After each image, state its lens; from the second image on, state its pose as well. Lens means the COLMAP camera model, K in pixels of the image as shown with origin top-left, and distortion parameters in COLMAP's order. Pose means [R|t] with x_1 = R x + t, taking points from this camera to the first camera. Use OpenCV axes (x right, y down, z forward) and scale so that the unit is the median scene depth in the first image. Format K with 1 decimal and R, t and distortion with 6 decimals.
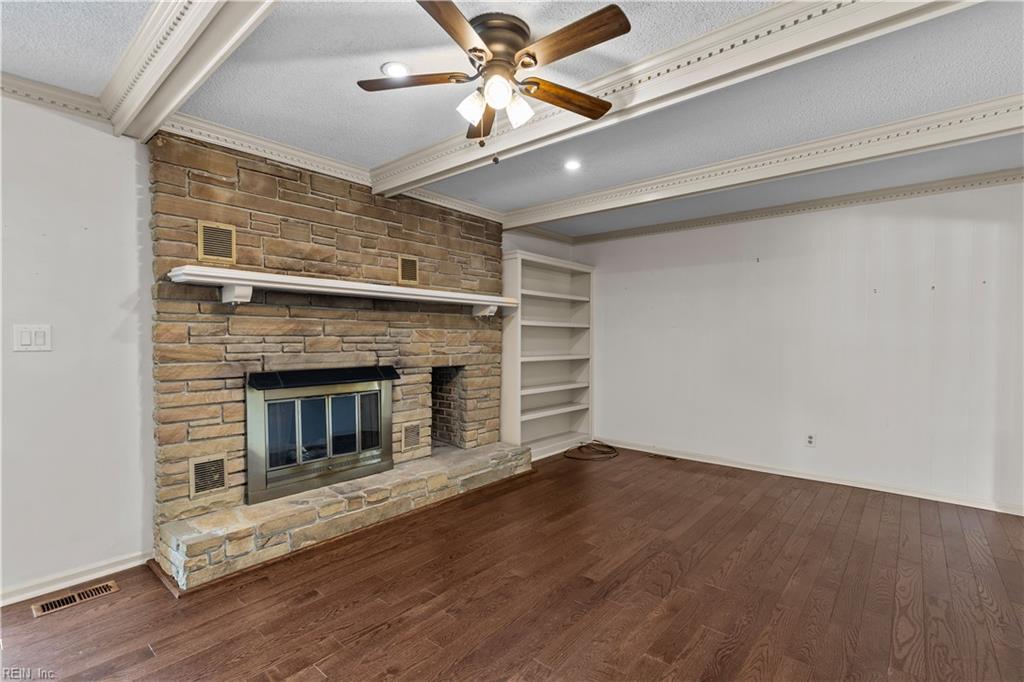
lens RADIAL K [[474.0, 0, 512.0], [0, 474.0, 341.0], [0, 0, 1]] dist [0.001532, 0.000238]
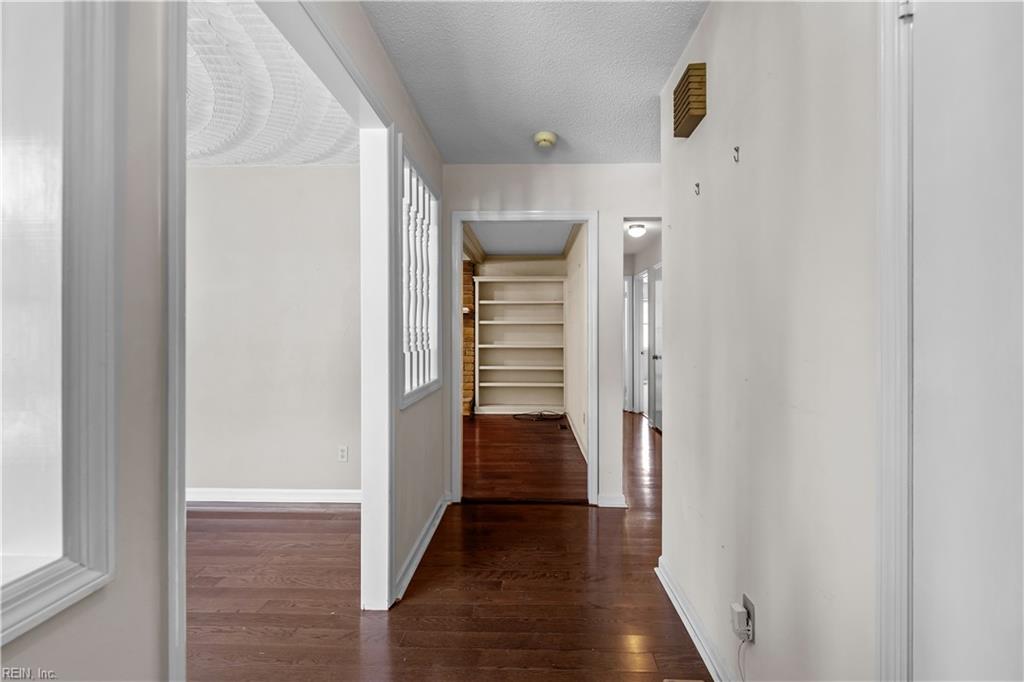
lens RADIAL K [[474.0, 0, 512.0], [0, 474.0, 341.0], [0, 0, 1]] dist [0.001532, 0.000238]
pose [[0.623647, -0.003755, -0.781697, 1.652006], [0.001982, 0.999993, -0.003223, 0.035682], [0.781703, 0.000461, 0.623650, 0.113665]]
